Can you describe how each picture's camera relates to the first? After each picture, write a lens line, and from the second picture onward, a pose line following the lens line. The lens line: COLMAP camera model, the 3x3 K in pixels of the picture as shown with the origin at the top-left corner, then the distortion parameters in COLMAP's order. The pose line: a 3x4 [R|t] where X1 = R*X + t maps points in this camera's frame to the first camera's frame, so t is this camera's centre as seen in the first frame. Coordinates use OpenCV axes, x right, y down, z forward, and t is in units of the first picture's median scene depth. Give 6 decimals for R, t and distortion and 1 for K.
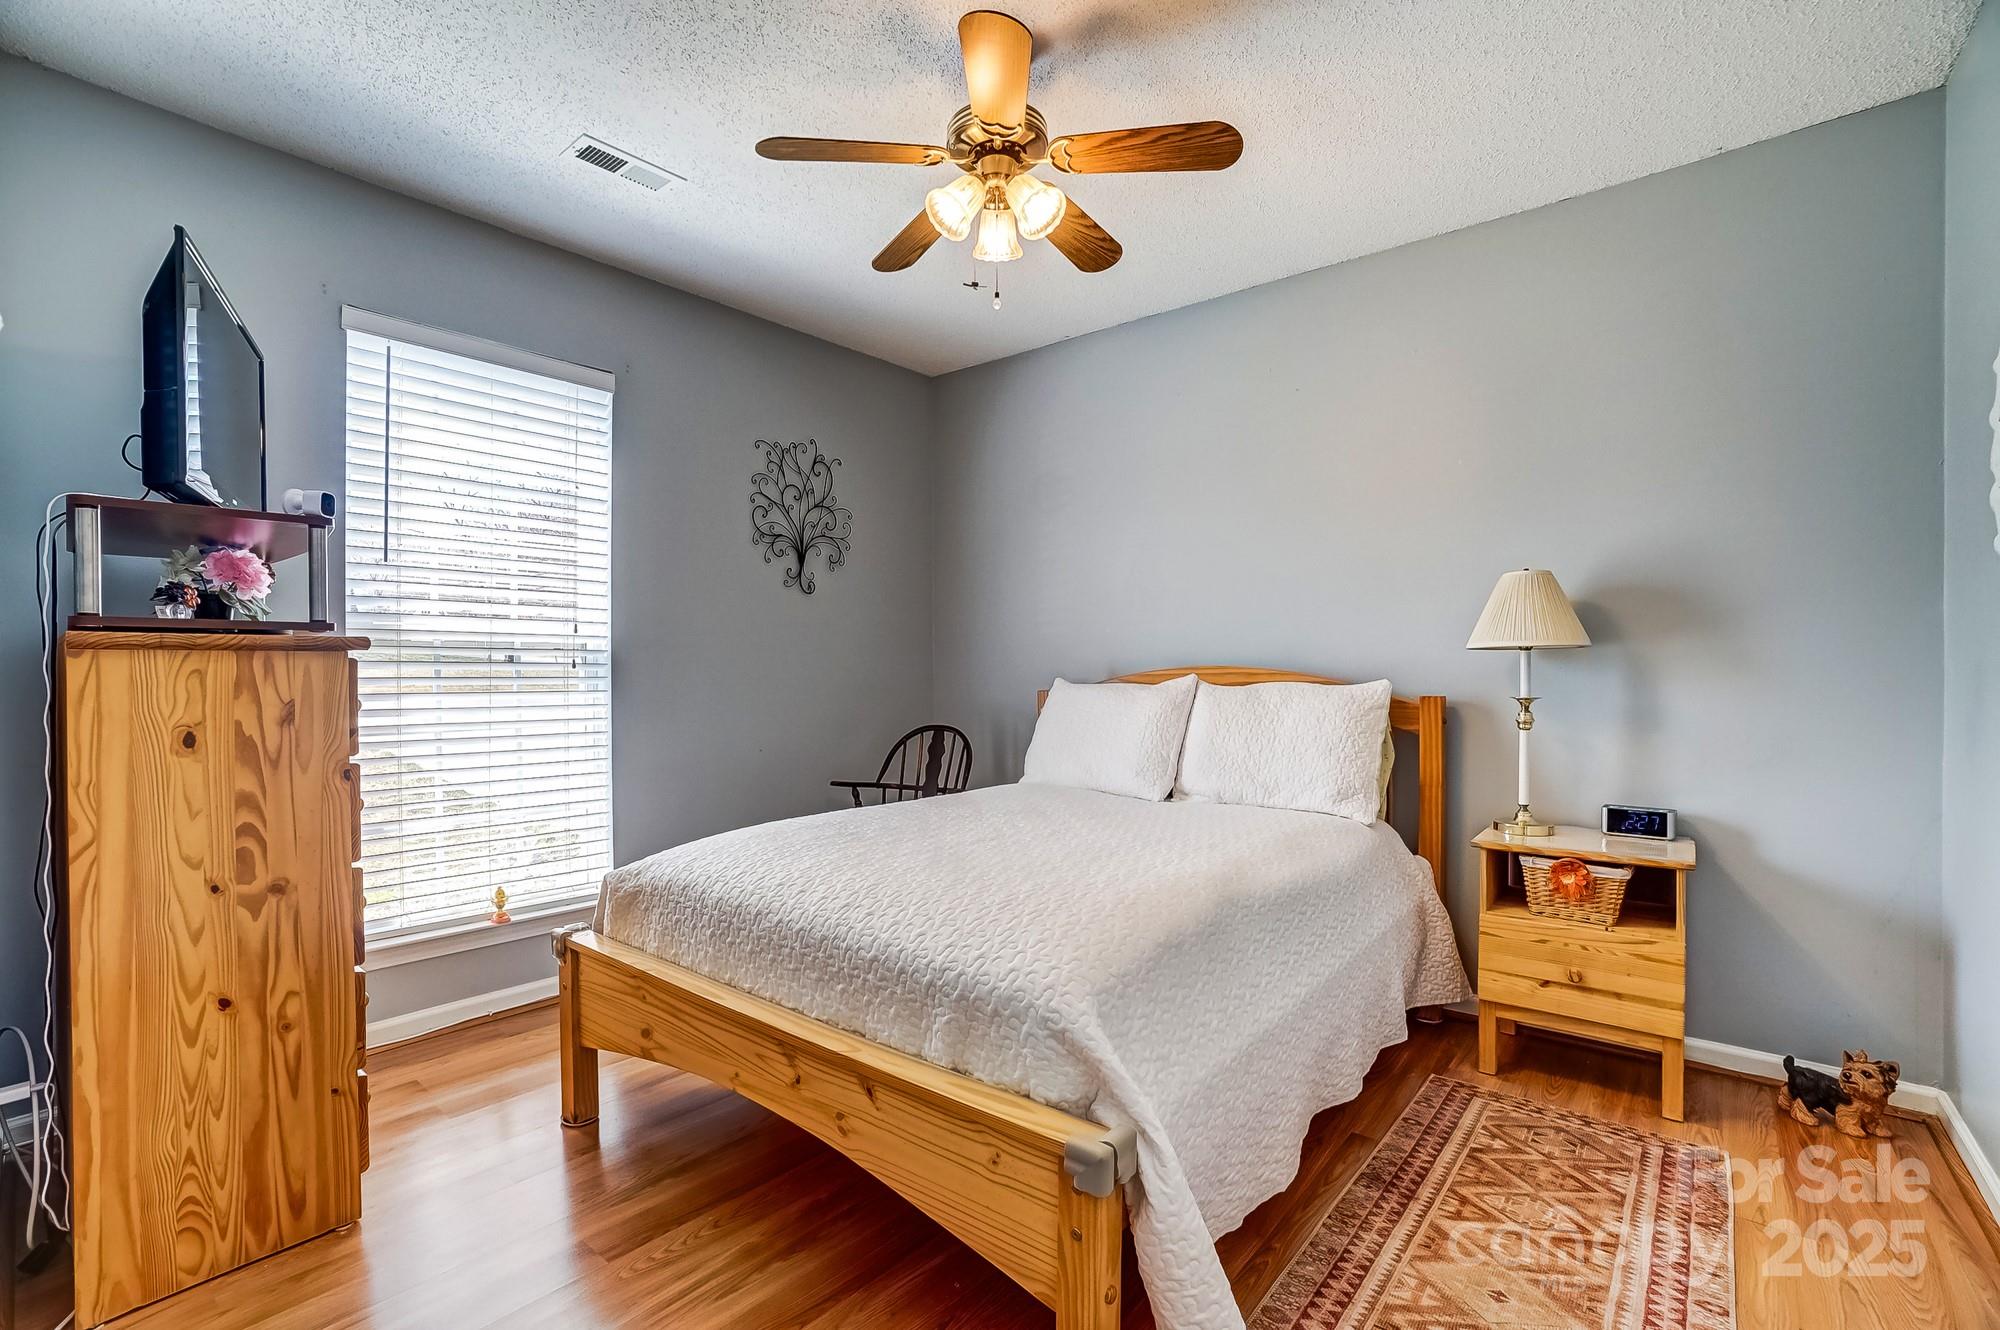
lens RADIAL K [[880.1, 0, 987.6], [0, 880.1, 680.1], [0, 0, 1]] dist [-0.065977, 0.022997]
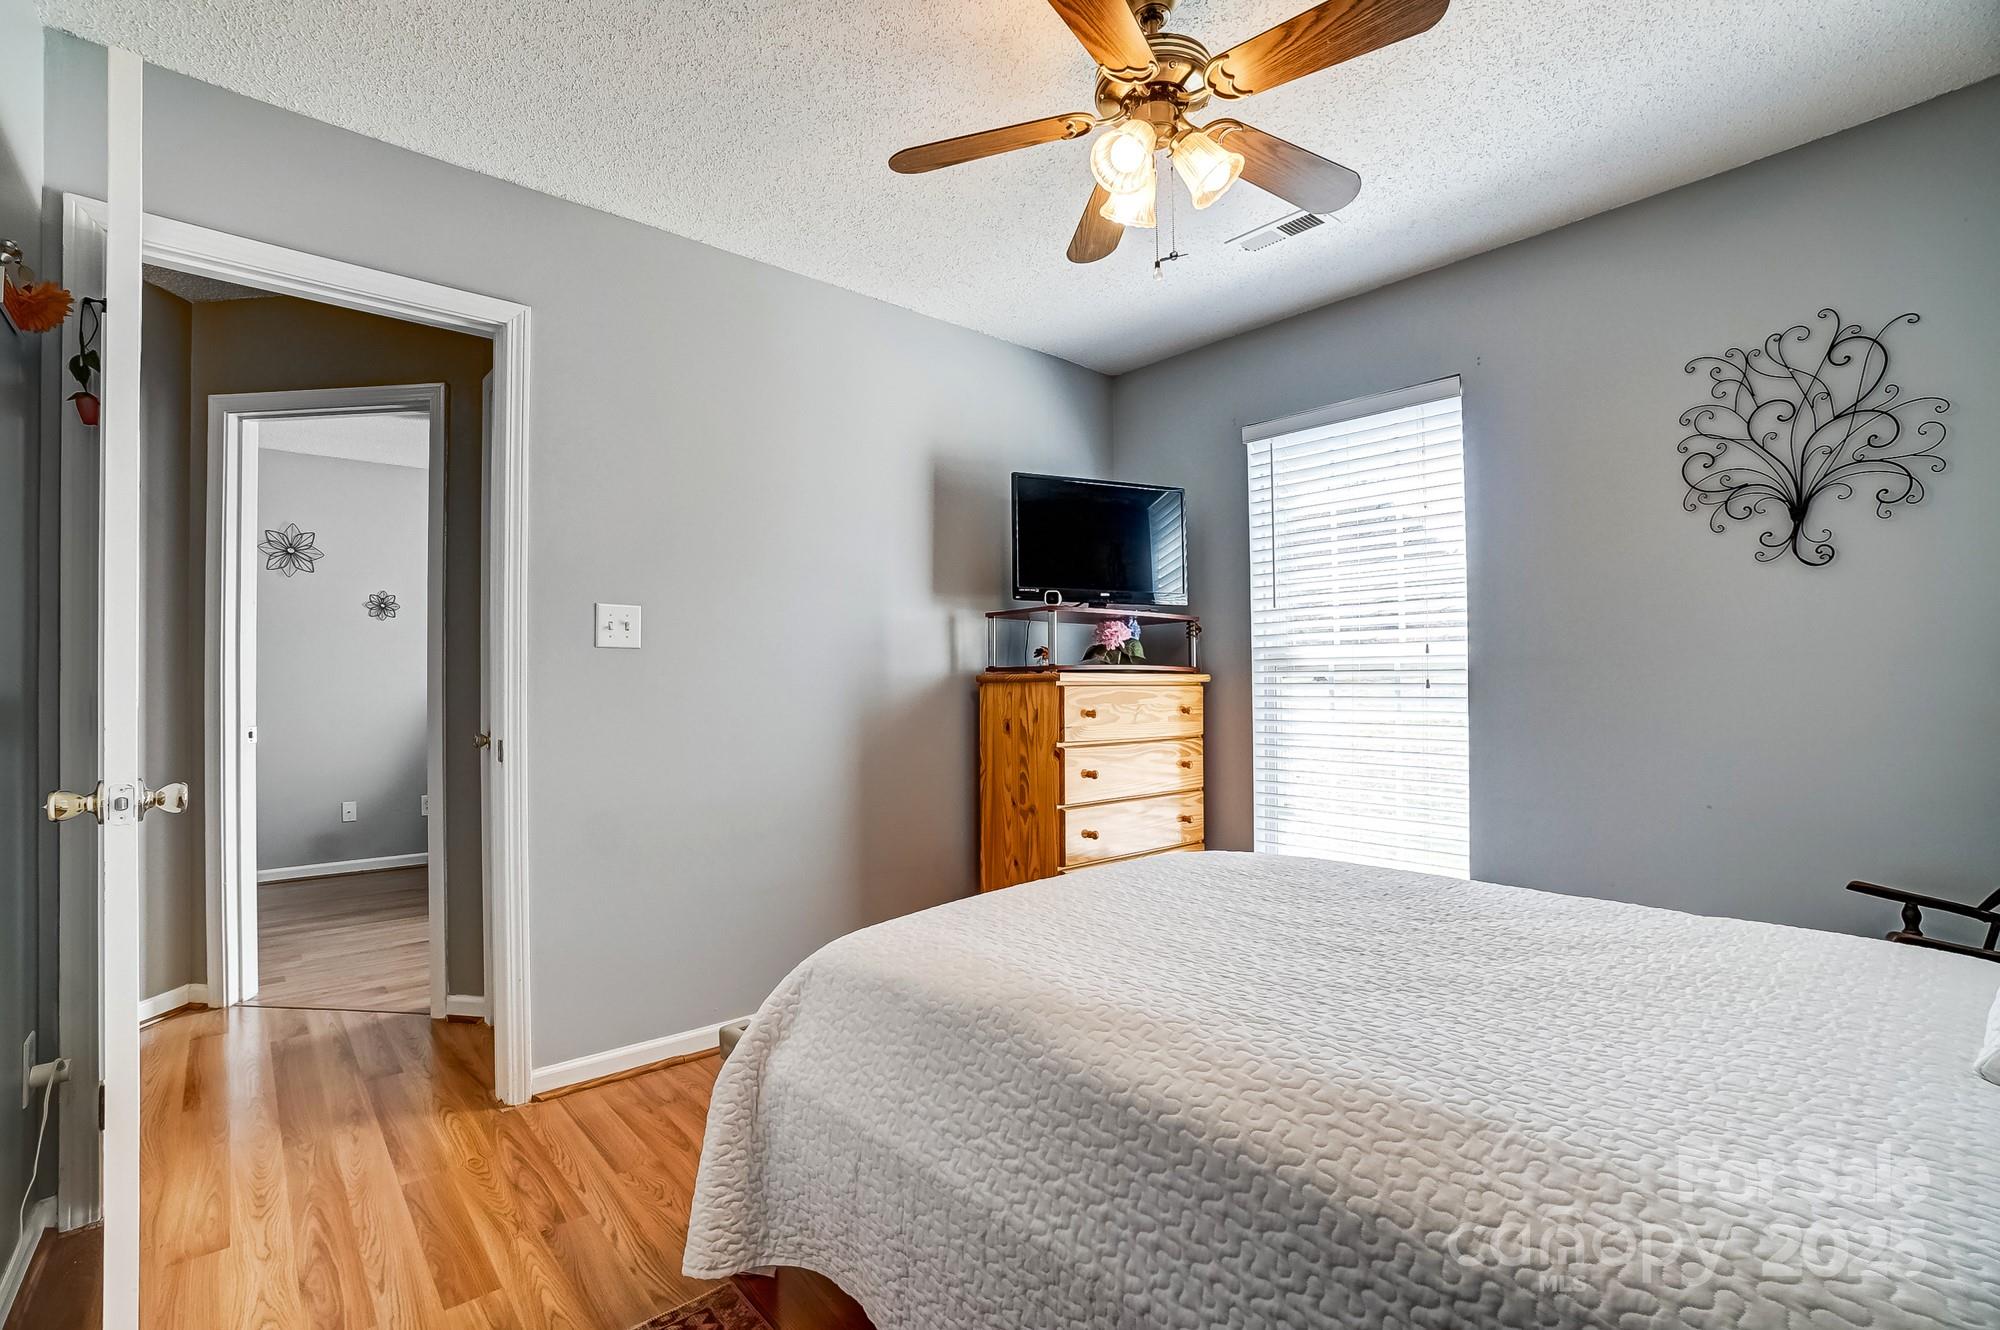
lens RADIAL K [[880.1, 0, 987.6], [0, 880.1, 680.1], [0, 0, 1]] dist [-0.065977, 0.022997]
pose [[-0.155047, -0.002000, -0.987905, 0.488732], [-0.004287, 0.999990, -0.001351, -0.016252], [0.987898, 0.004026, -0.155054, 0.545858]]
